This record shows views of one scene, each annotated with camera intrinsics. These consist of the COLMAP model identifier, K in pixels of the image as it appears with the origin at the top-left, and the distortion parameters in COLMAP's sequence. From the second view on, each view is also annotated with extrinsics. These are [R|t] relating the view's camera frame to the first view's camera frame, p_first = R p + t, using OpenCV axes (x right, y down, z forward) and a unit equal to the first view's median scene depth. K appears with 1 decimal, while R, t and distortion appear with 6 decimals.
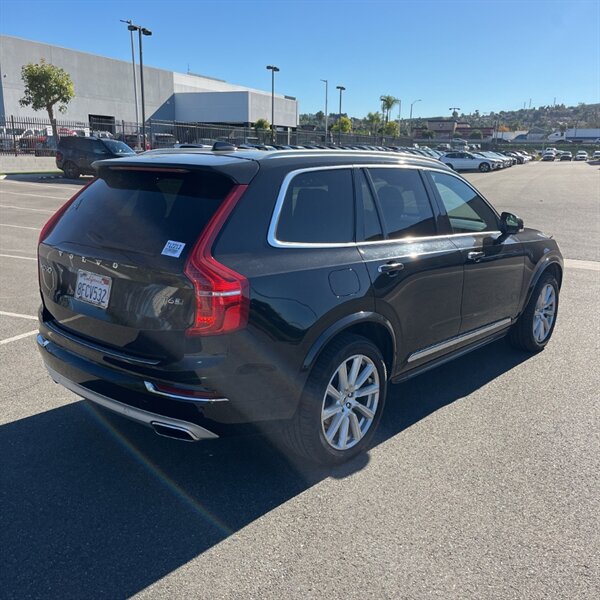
lens RADIAL K [[610.0, 0, 298.5], [0, 610.0, 306.3], [0, 0, 1]] dist [0.015876, 0.000000]
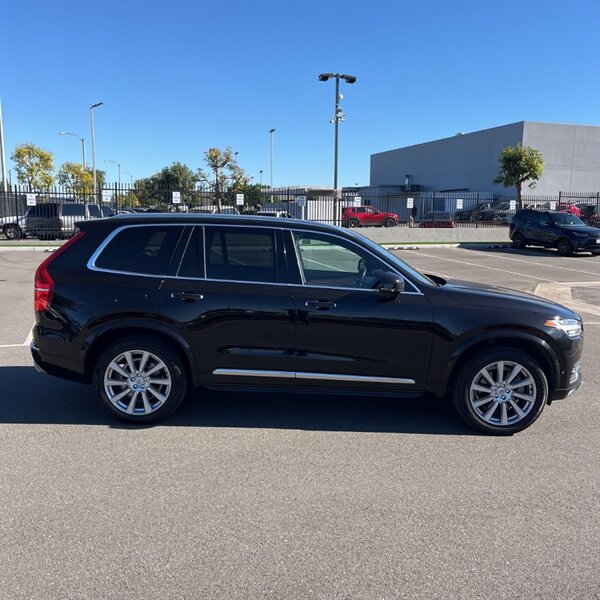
lens RADIAL K [[610.0, 0, 301.6], [0, 610.0, 296.9], [0, 0, 1]] dist [0.015876, 0.000000]
pose [[0.657508, 0.087927, -0.748299, 0.173645], [-0.185271, 0.981541, -0.047458, -0.005774], [0.730313, 0.169842, 0.661662, 0.035469]]
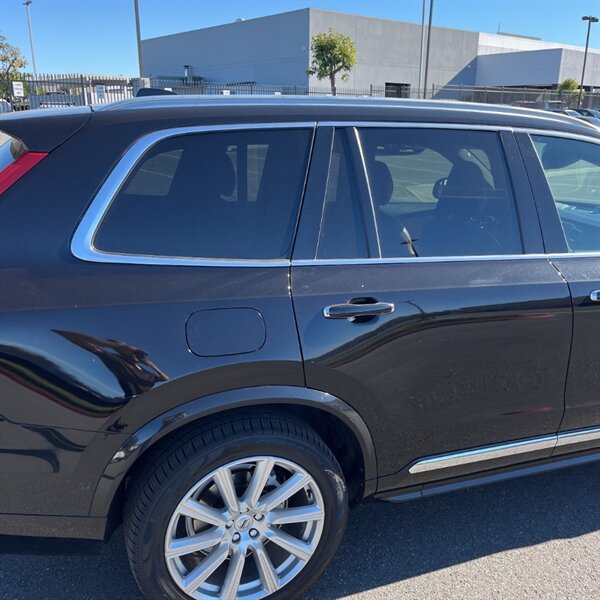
lens RADIAL K [[610.0, 0, 292.9], [0, 610.0, 301.7], [0, 0, 1]] dist [0.015876, 0.000000]
pose [[0.882707, 0.124070, -0.453249, 0.044511], [-0.105256, 0.992211, 0.066616, -0.012962], [0.457984, -0.011096, 0.888891, 0.061707]]
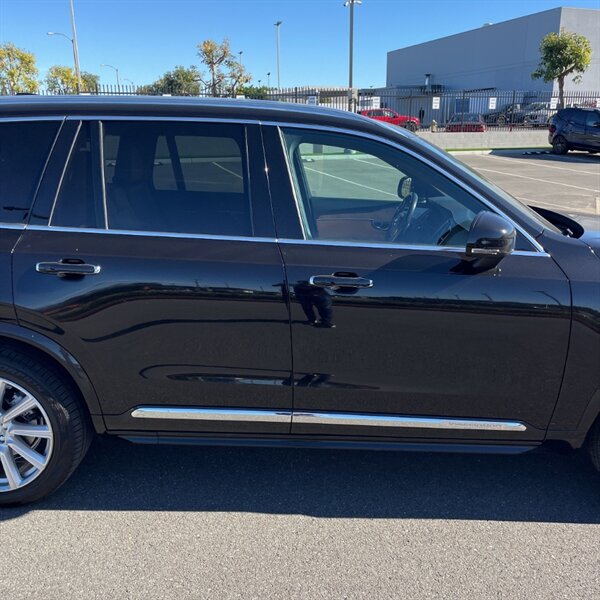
lens RADIAL K [[610.0, 0, 301.9], [0, 610.0, 304.3], [0, 0, 1]] dist [0.015876, 0.000000]
pose [[0.643782, 0.194952, -0.739958, 0.106156], [-0.171367, 0.979172, 0.108883, -0.018333], [0.745773, 0.056707, 0.663782, 0.095607]]
